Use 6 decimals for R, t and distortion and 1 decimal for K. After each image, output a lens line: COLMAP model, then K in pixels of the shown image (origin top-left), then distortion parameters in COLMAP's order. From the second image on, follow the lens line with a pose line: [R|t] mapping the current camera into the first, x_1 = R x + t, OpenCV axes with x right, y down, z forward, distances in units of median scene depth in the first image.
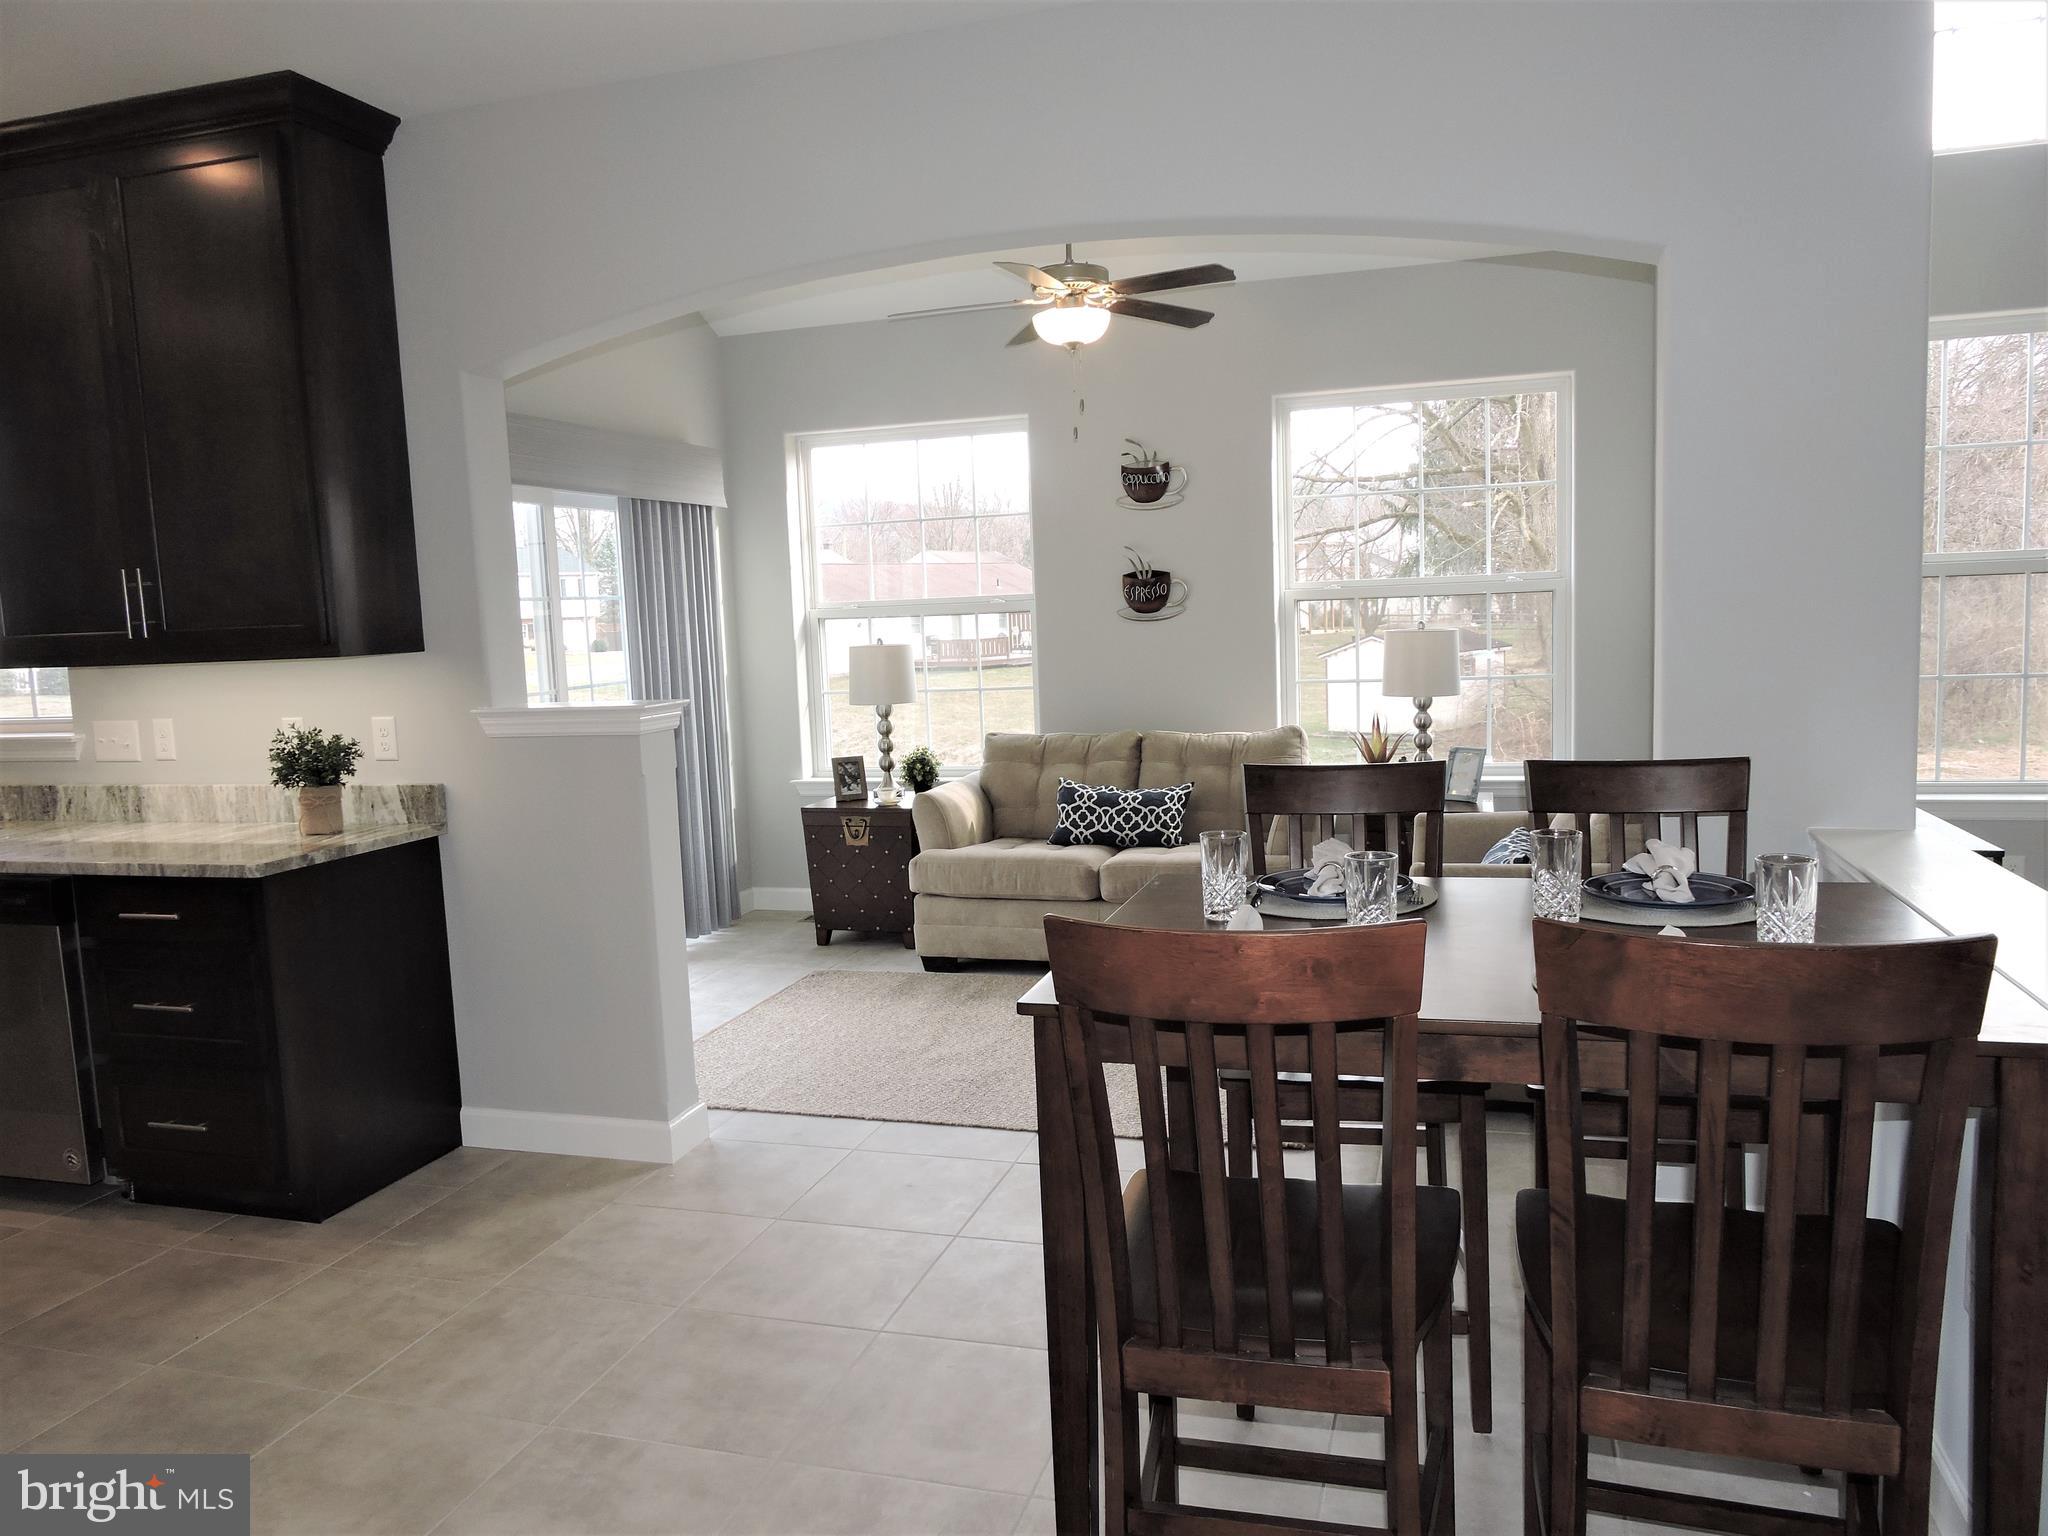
lens RADIAL K [[1469.6, 0, 1024.0], [0, 1469.6, 768.0], [0, 0, 1]] dist [-0.003552, -0.001037]
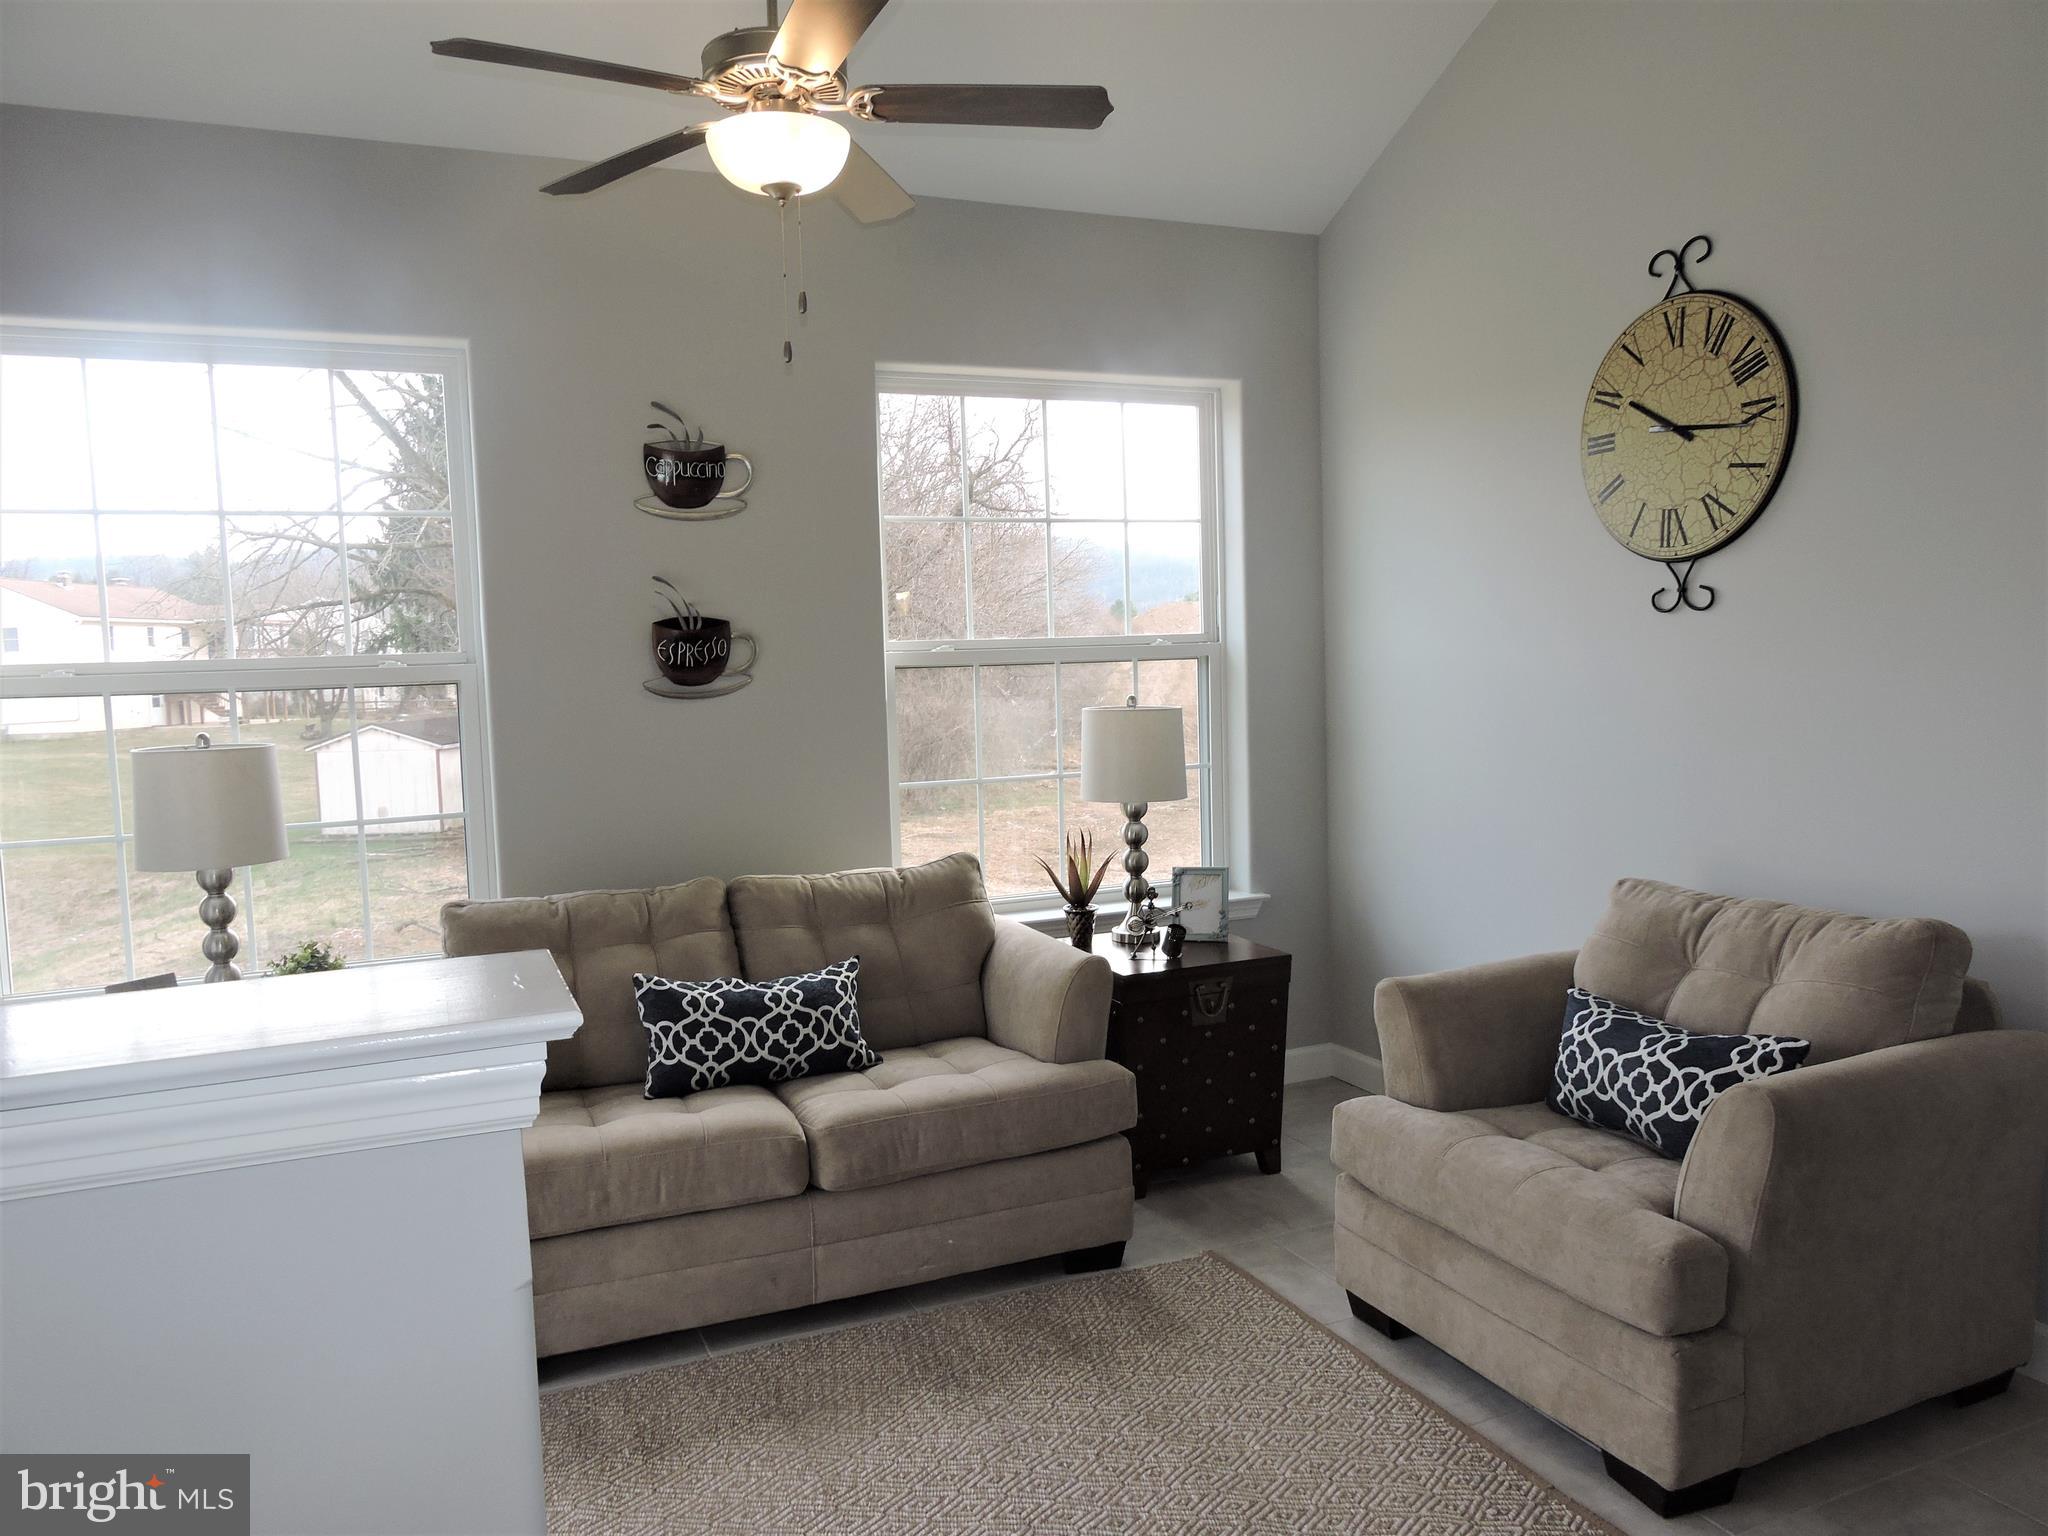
lens RADIAL K [[1469.6, 0, 1024.0], [0, 1469.6, 768.0], [0, 0, 1]] dist [-0.003552, -0.001037]
pose [[0.760689, -0.033460, 0.648254, -0.230795], [0.072572, 0.996793, -0.033709, -0.043504], [-0.645047, 0.072687, 0.760678, 0.481611]]
